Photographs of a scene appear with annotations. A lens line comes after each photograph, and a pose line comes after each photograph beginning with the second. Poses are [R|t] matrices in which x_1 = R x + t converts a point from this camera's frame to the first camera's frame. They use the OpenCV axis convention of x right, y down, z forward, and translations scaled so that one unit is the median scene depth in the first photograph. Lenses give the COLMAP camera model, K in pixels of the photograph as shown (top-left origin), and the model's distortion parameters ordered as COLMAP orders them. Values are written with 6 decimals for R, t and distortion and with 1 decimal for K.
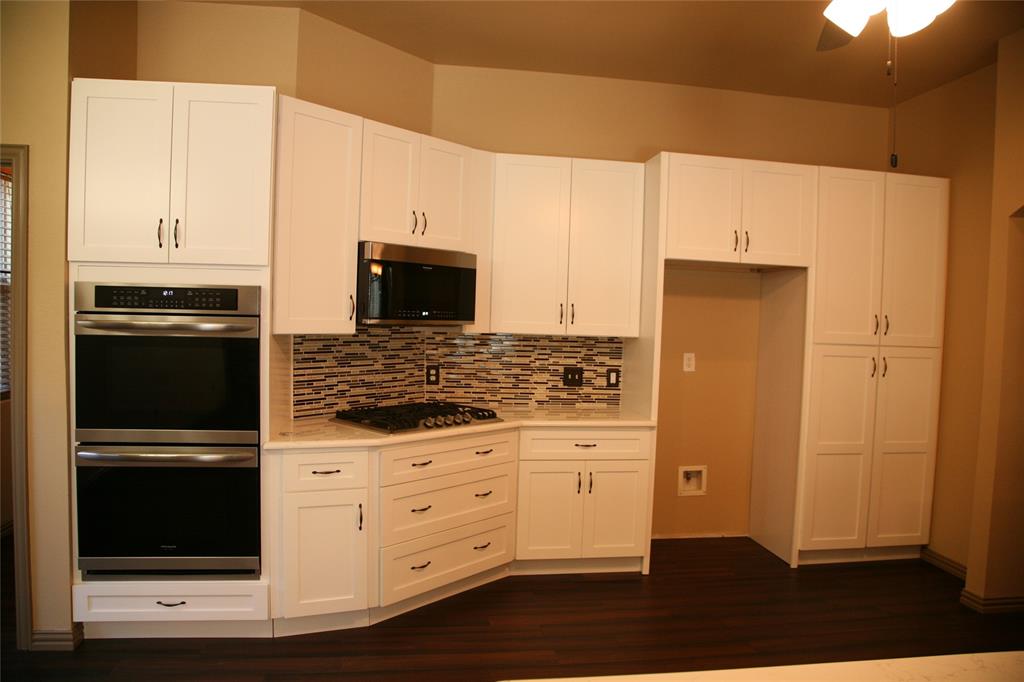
lens RADIAL K [[688.9, 0, 515.2], [0, 688.9, 339.5], [0, 0, 1]] dist [-0.127307, 0.066121]
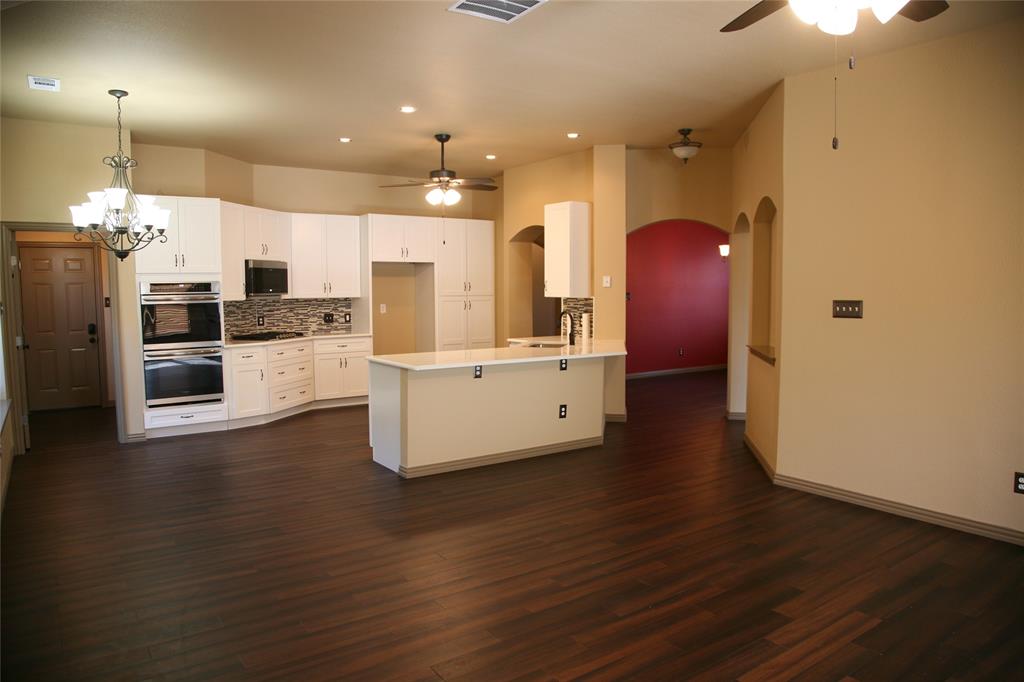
lens RADIAL K [[692.6, 0, 515.7], [0, 692.6, 345.3], [0, 0, 1]] dist [-0.128006, 0.063883]
pose [[0.888748, -0.073683, 0.452436, -0.400256], [0.049846, 0.996678, 0.064401, 0.034974], [-0.455678, -0.034684, 0.889469, -1.225723]]
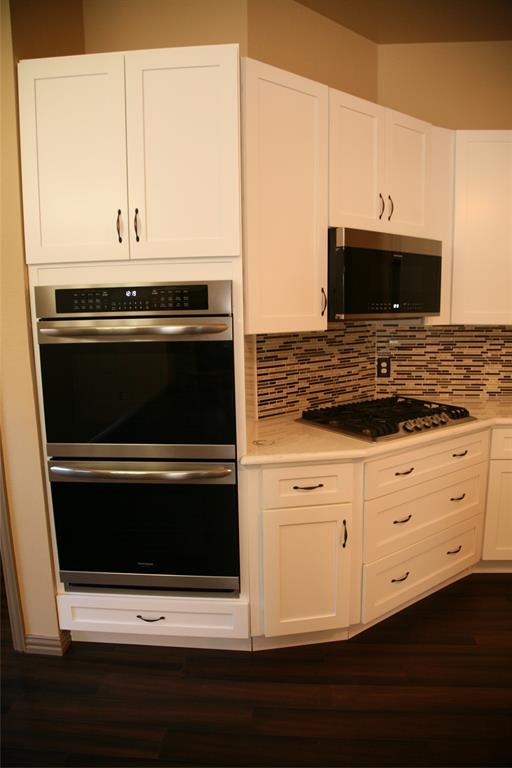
lens RADIAL K [[514.1, 0, 257.2], [0, 514.1, 381.6], [0, 0, 1]] dist [-0.136836, 0.065526]
pose [[0.974318, -0.007770, -0.225042, -0.145896], [0.032199, 0.993942, 0.105086, -0.013090], [0.222862, -0.109633, 0.968666, 0.263224]]
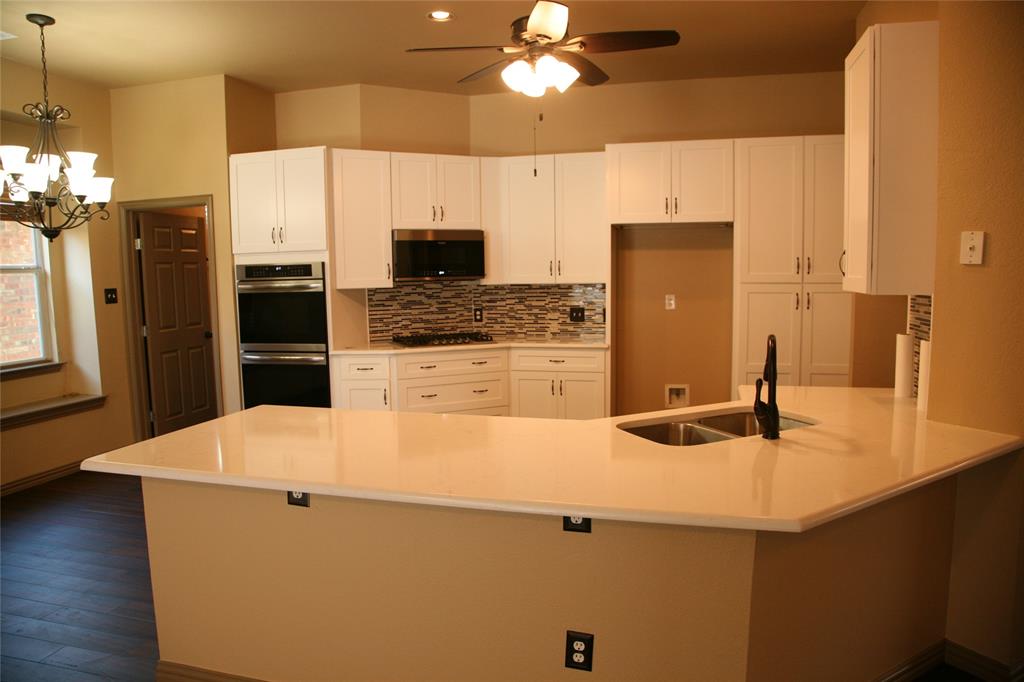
lens RADIAL K [[688.9, 0, 515.2], [0, 688.9, 339.5], [0, 0, 1]] dist [-0.127307, 0.066121]
pose [[0.919824, -0.006722, -0.392274, 0.566833], [0.029293, 0.998239, 0.051582, 0.033767], [0.391236, -0.058937, 0.918401, -0.323482]]
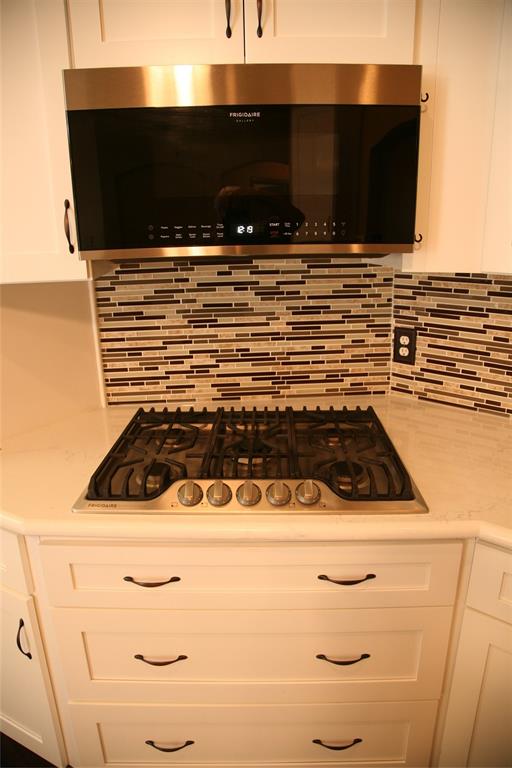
lens RADIAL K [[516.7, 0, 256.0], [0, 516.7, 384.0], [0, 0, 1]] dist [-0.127307, 0.066121]
pose [[0.665383, 0.180307, -0.724400, 0.107414], [0.009092, 0.968363, 0.249382, -0.021976], [0.746447, -0.172520, 0.642692, 0.717179]]
